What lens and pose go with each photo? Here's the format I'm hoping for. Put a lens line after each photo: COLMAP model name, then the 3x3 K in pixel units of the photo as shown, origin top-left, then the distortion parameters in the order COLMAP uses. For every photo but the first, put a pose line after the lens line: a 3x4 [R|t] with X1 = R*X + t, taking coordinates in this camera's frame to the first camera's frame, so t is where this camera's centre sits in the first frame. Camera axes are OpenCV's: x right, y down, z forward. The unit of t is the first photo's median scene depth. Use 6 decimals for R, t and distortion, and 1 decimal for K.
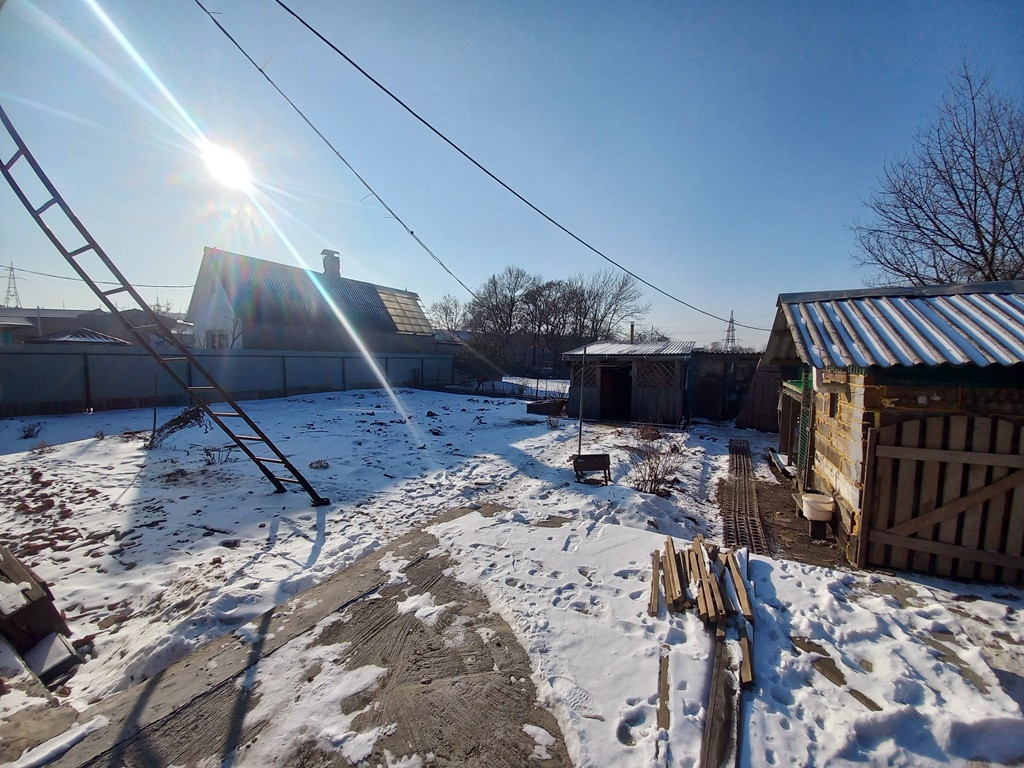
lens RADIAL K [[405.3, 0, 511.7], [0, 405.3, 386.5], [0, 0, 1]] dist [-0.002312, -0.006741]
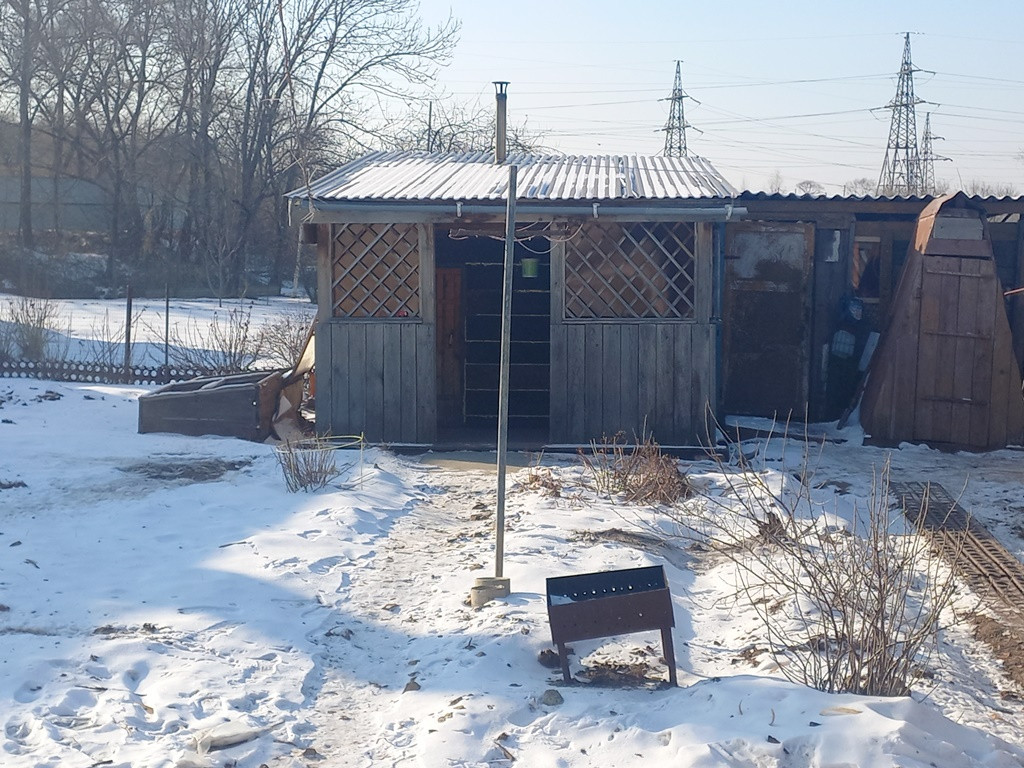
lens RADIAL K [[1485.2, 0, 512.2], [0, 1485.2, 385.5], [0, 0, 1]] dist [0.124466, 0.000000]
pose [[0.918427, -0.042832, 0.393266, -0.200538], [0.026954, 0.998586, 0.045811, -0.000003], [-0.394672, -0.031474, 0.918283, 0.115926]]
